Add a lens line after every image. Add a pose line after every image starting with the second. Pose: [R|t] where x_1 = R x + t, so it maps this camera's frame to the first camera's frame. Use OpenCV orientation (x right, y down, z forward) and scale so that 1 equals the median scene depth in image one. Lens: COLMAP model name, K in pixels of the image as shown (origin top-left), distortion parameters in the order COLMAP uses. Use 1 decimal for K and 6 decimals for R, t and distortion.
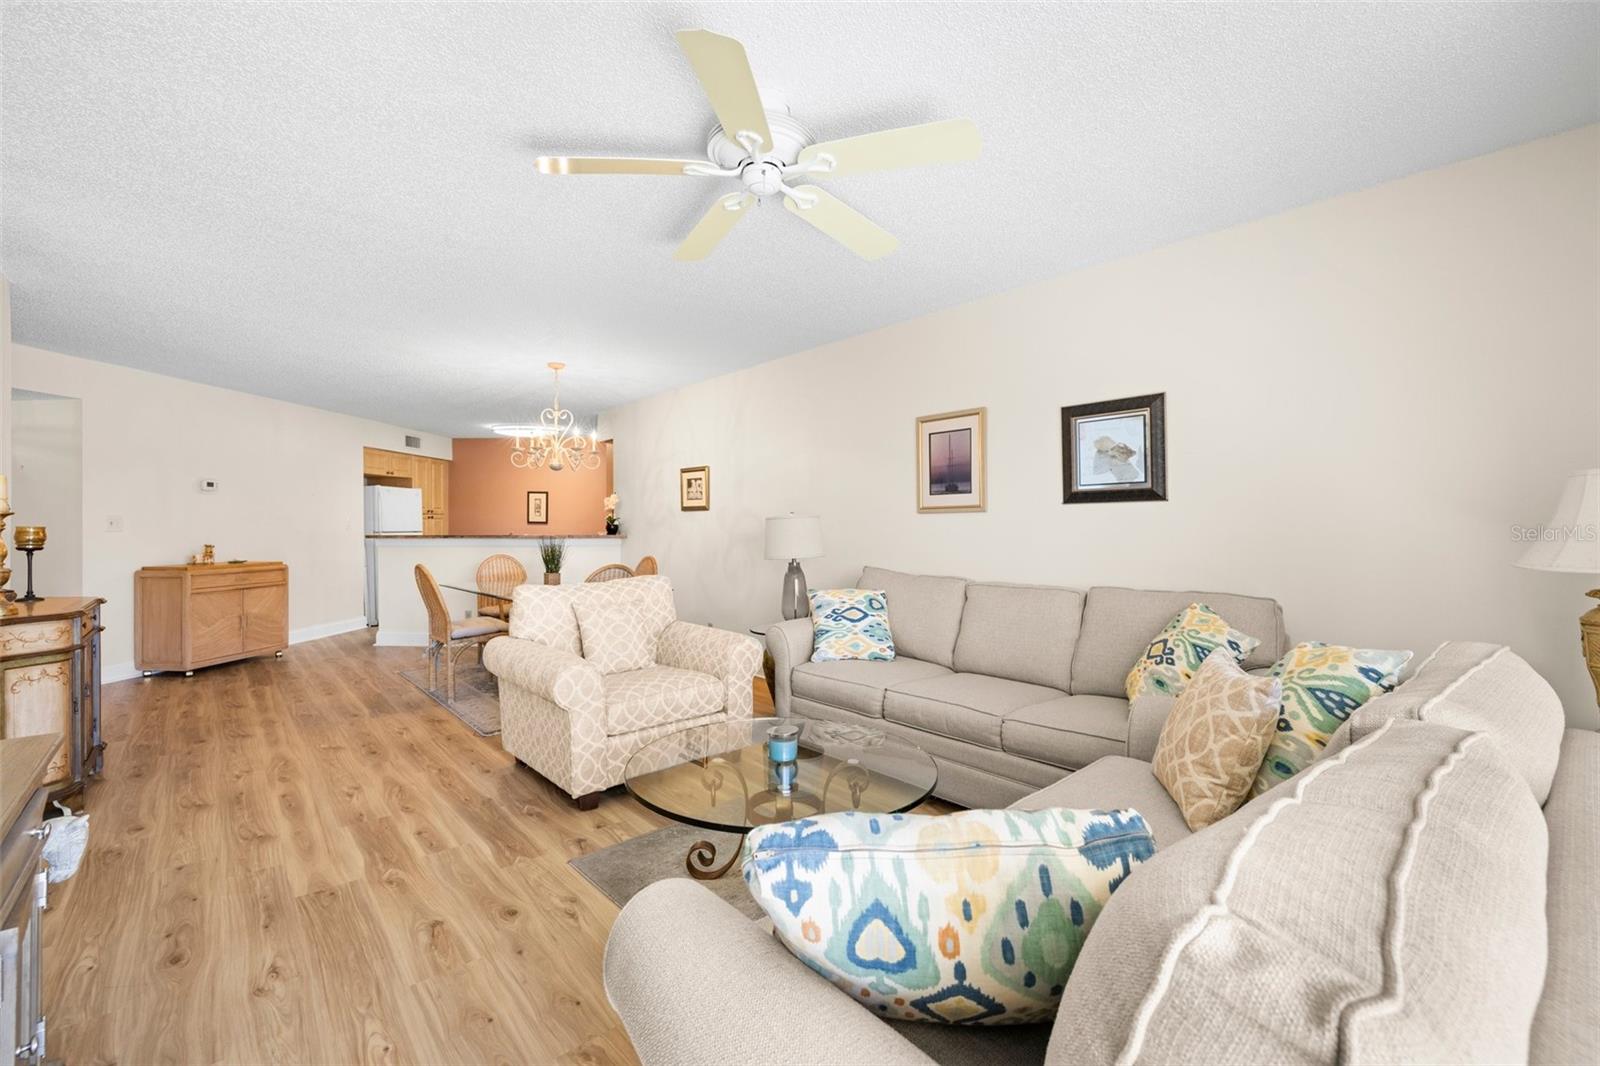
lens RADIAL K [[674.9, 0, 797.7], [0, 674.9, 526.5], [0, 0, 1]] dist [-0.000514, 0.000097]
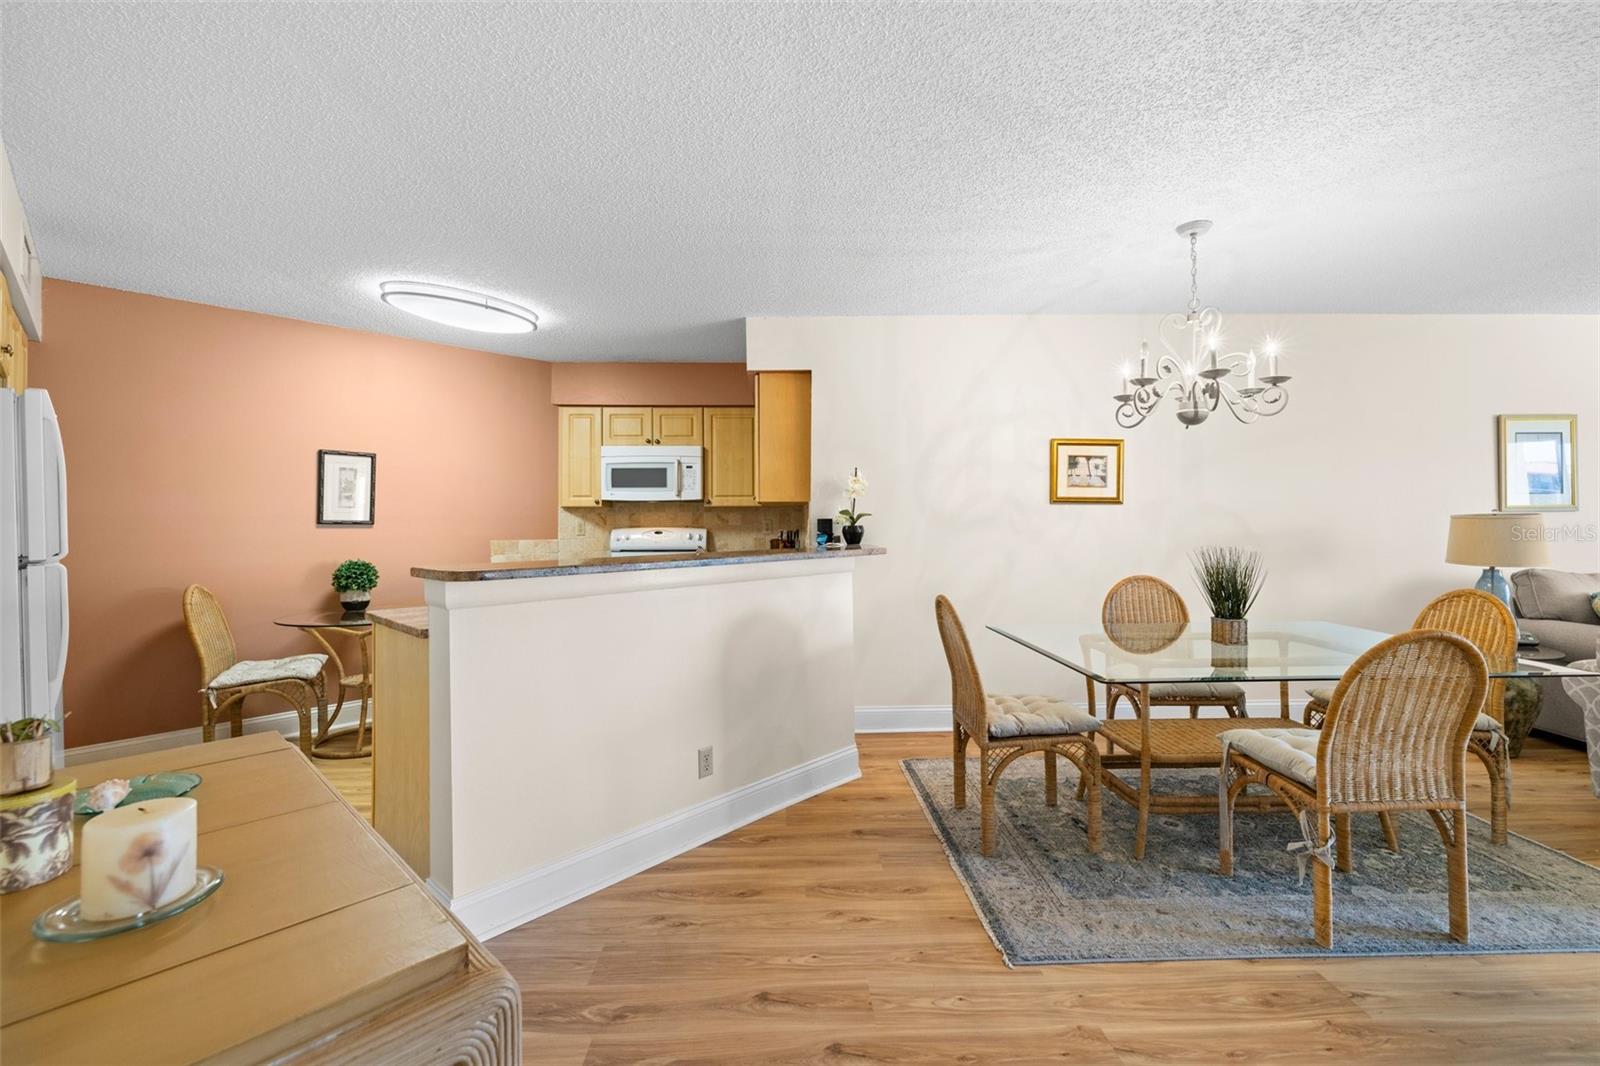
lens RADIAL K [[680.0, 0, 796.4], [0, 680.0, 511.4], [0, 0, 1]] dist [0.000610, -0.000224]
pose [[0.642097, 0.008020, 0.766581, -0.882264], [0.006116, 0.999860, -0.015583, -0.007615], [-0.766599, 0.014694, 0.641958, 0.818141]]
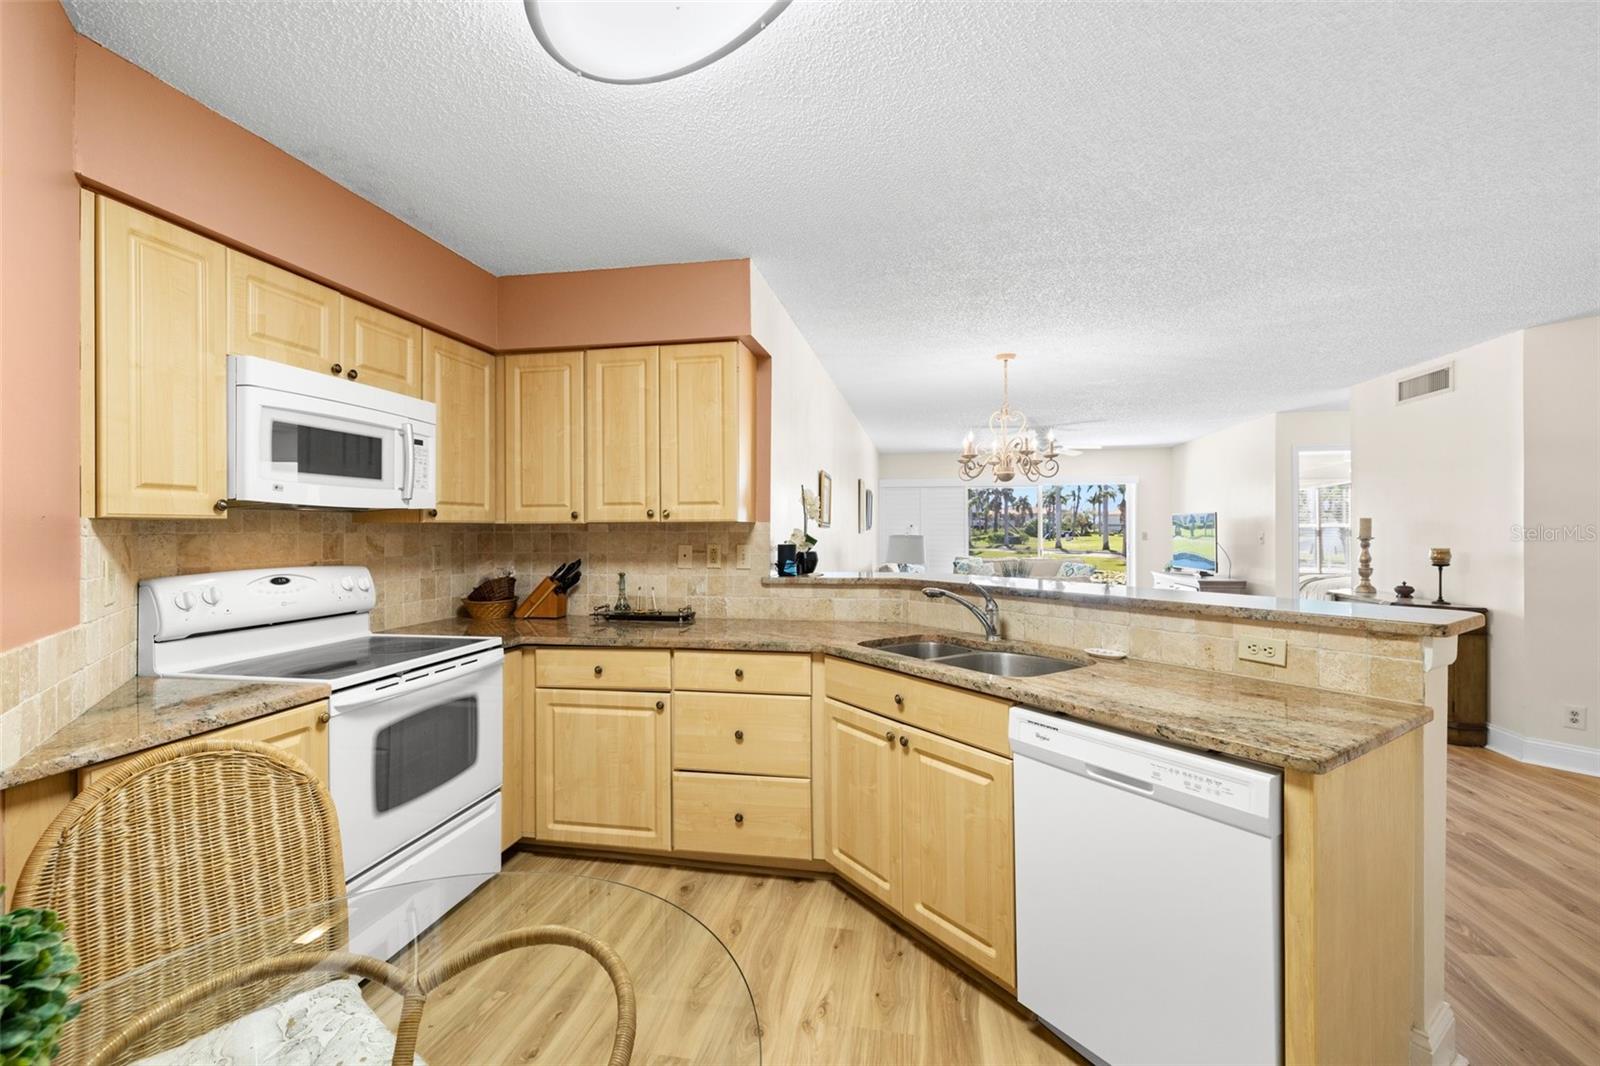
lens RADIAL K [[686.6, 0, 798.3], [0, 686.6, 528.5], [0, 0, 1]] dist [0.001173, 0.000452]
pose [[-0.617925, 0.002431, 0.786233, -0.791094], [0.004036, 0.999992, 0.000080, -0.023706], [-0.786227, 0.003223, -0.617930, 1.576075]]
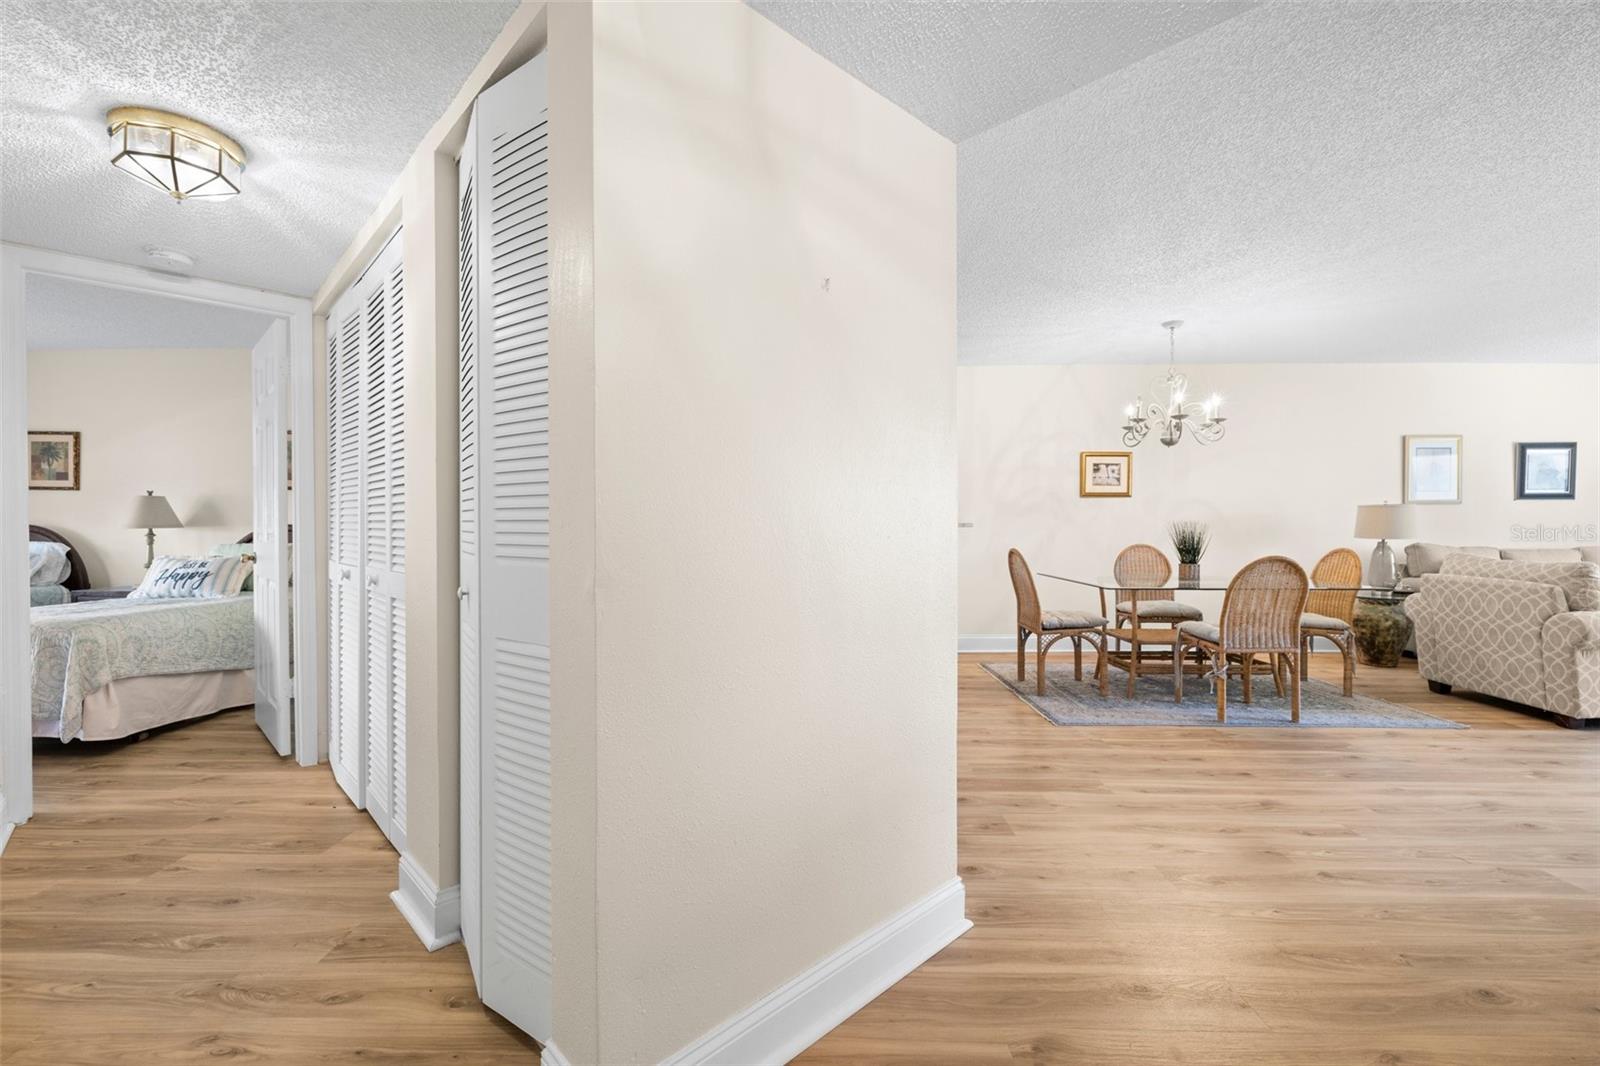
lens RADIAL K [[674.9, 0, 797.7], [0, 674.9, 526.5], [0, 0, 1]] dist [-0.000514, 0.000097]
pose [[0.671959, -0.002363, 0.740584, -1.200162], [-0.000429, 0.999994, 0.003579, 0.015737], [-0.740588, -0.002723, 0.671954, 0.704955]]
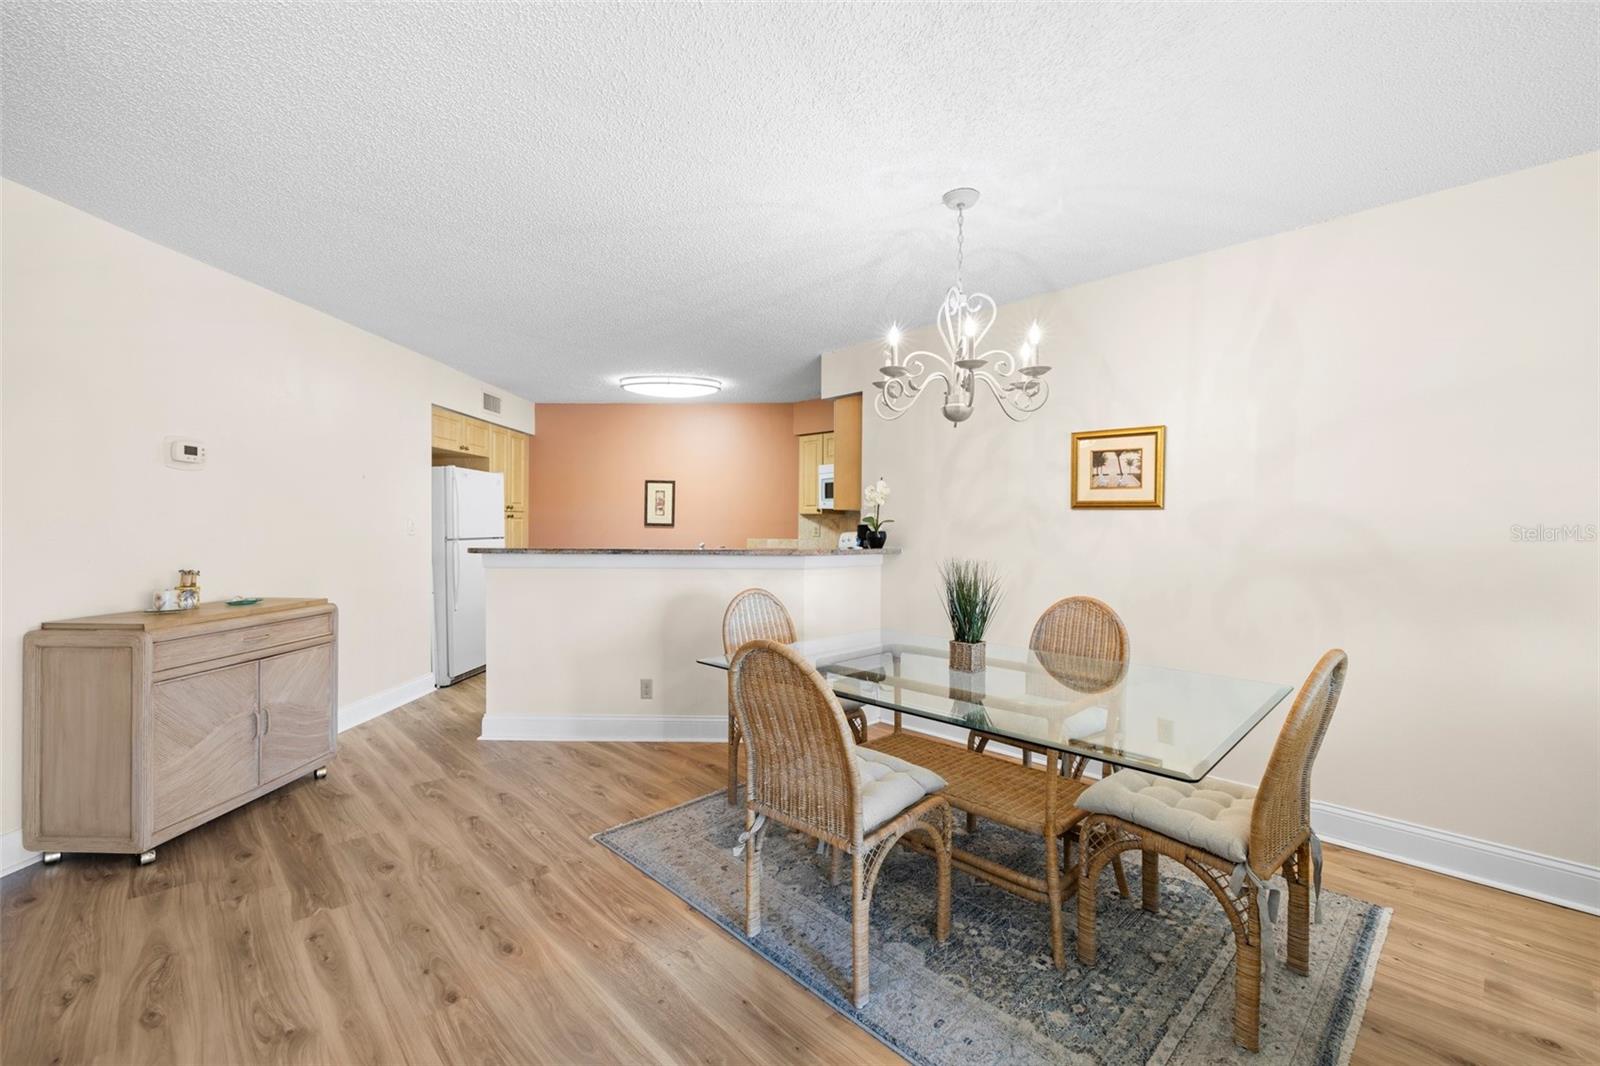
lens RADIAL K [[674.9, 0, 797.7], [0, 674.9, 526.5], [0, 0, 1]] dist [-0.000514, 0.000097]
pose [[0.999162, 0.006712, 0.040386, -0.445505], [-0.006707, 0.999977, -0.000275, -0.007924], [-0.040386, 0.000004, 0.999184, 0.485716]]
